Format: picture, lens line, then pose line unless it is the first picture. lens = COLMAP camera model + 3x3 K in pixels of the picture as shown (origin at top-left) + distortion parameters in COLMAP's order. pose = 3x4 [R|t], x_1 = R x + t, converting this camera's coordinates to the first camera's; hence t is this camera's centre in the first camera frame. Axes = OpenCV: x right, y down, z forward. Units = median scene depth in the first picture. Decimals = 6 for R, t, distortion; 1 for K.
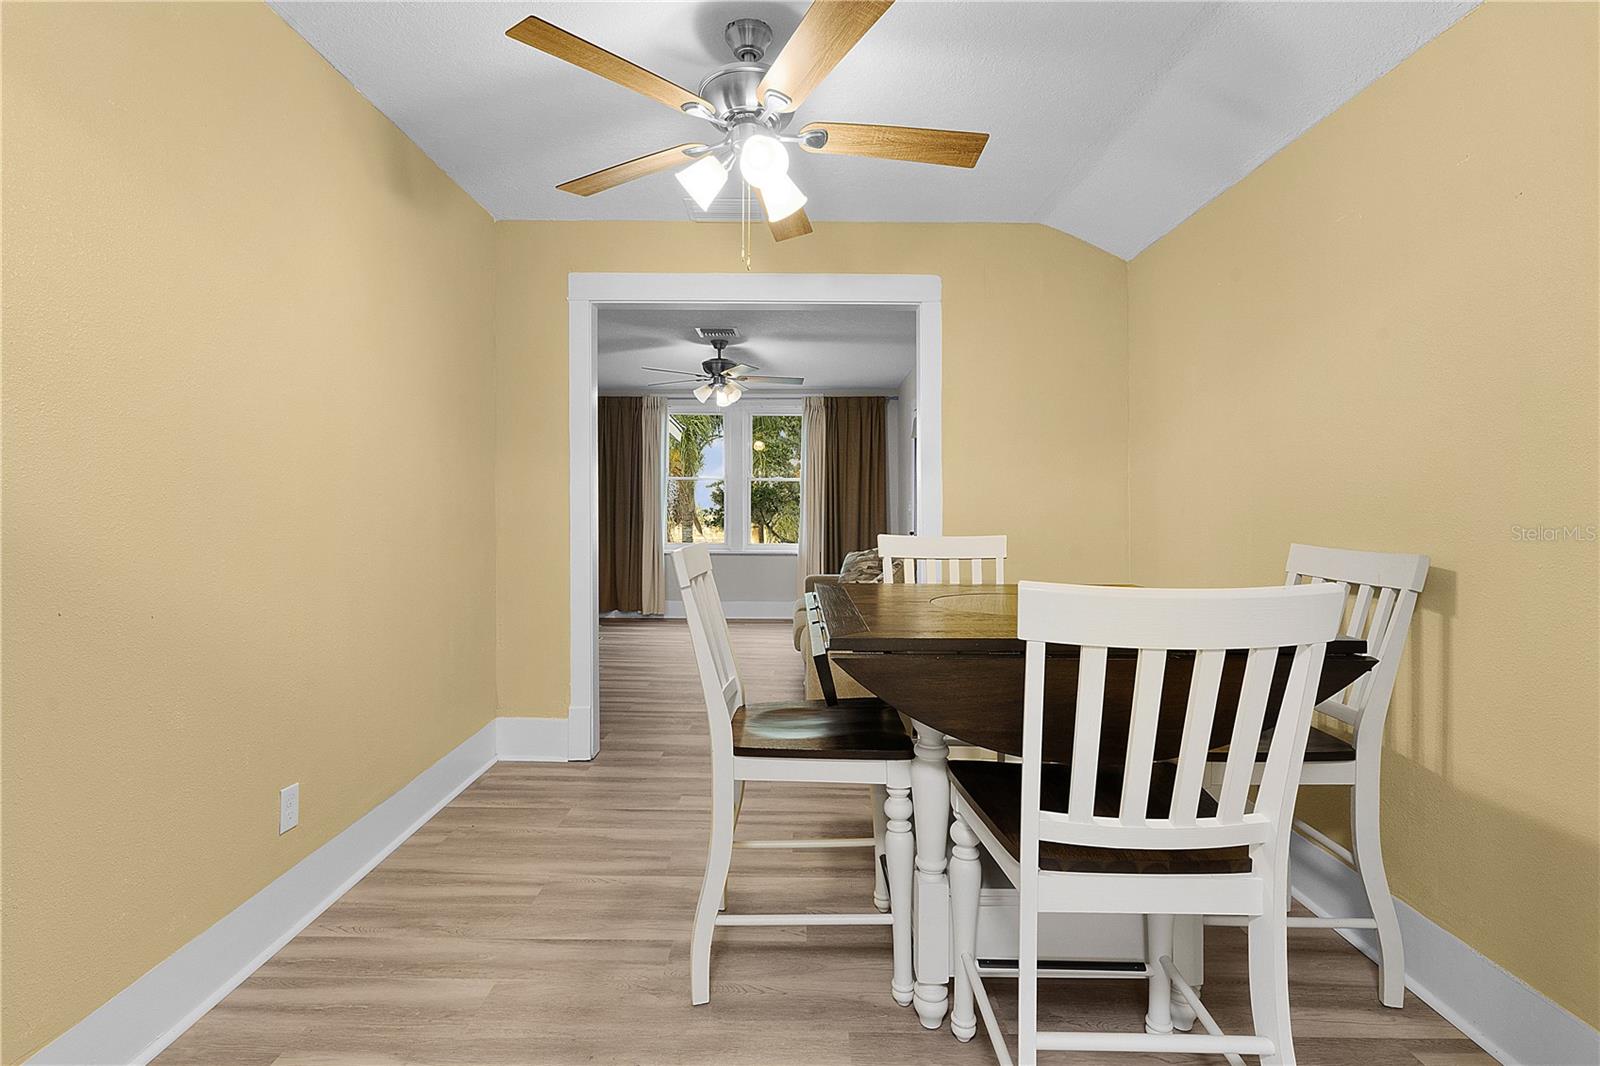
lens RADIAL K [[781.9, 0, 798.5], [0, 781.9, 498.2], [0, 0, 1]] dist [-0.003509, -0.000577]
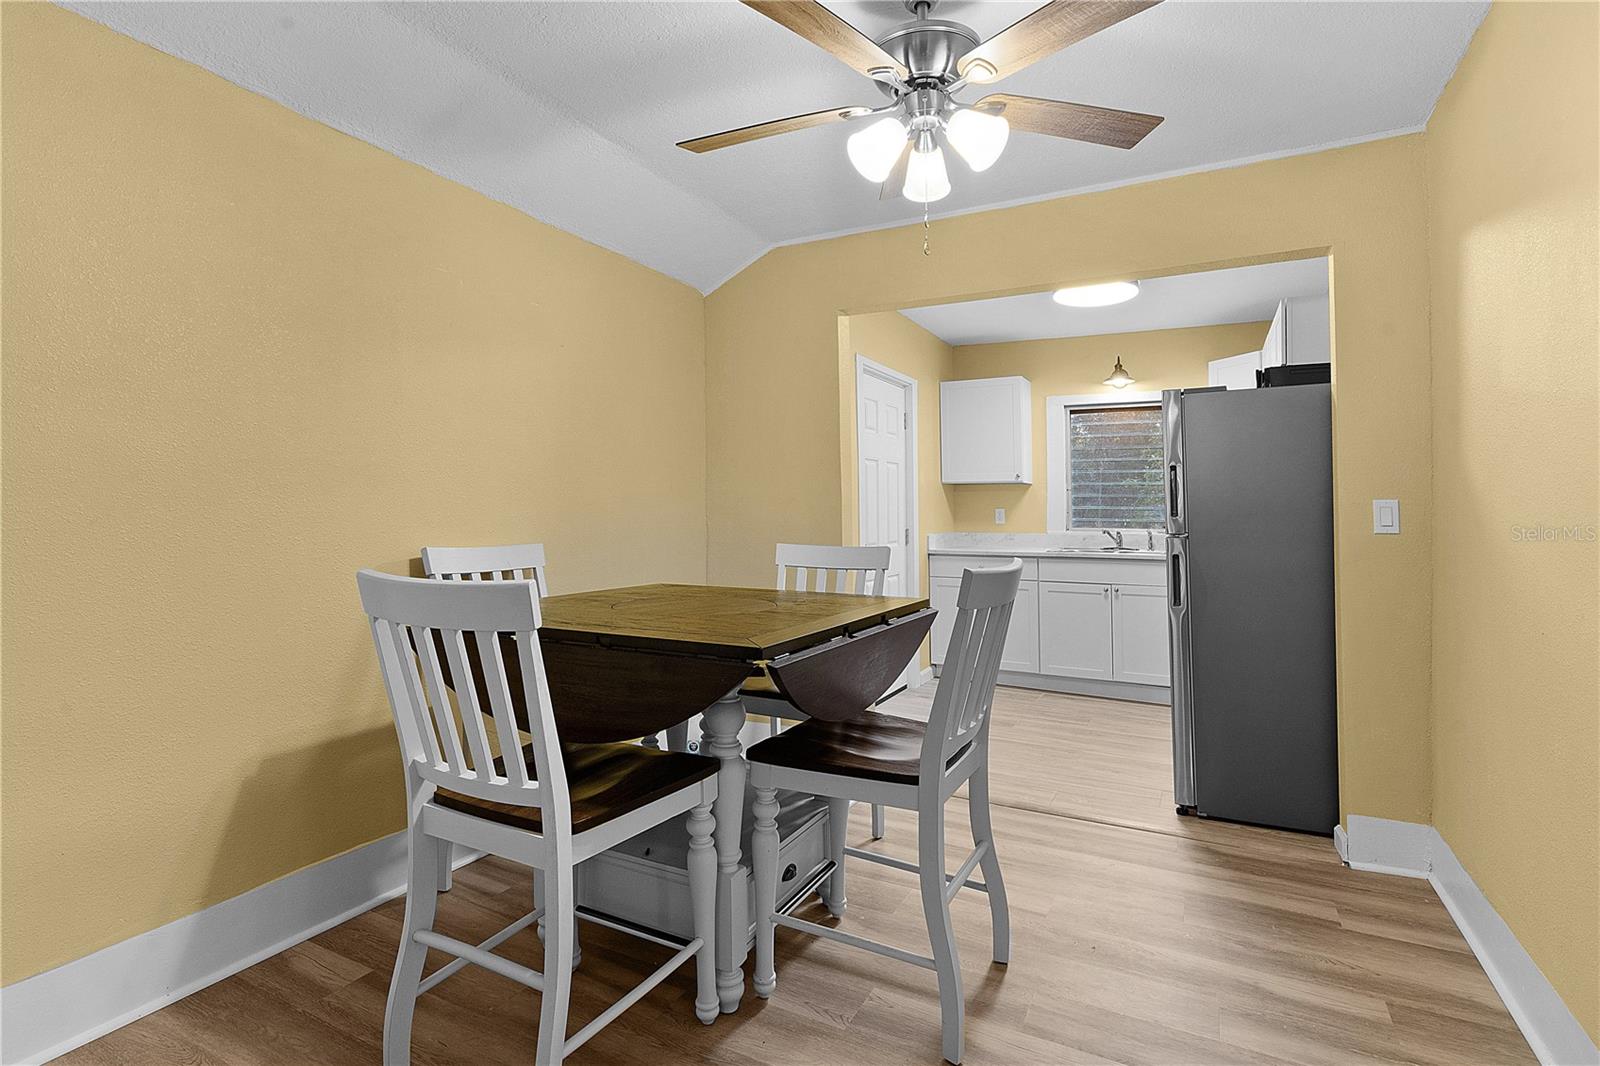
lens RADIAL K [[779.2, 0, 799.2], [0, 779.2, 486.2], [0, 0, 1]] dist [-0.027018, -0.000038]
pose [[-0.884551, 0.013236, 0.466255, -0.119500], [-0.008033, 0.999017, -0.043600, 0.003962], [-0.466374, -0.042312, -0.883575, 0.652240]]
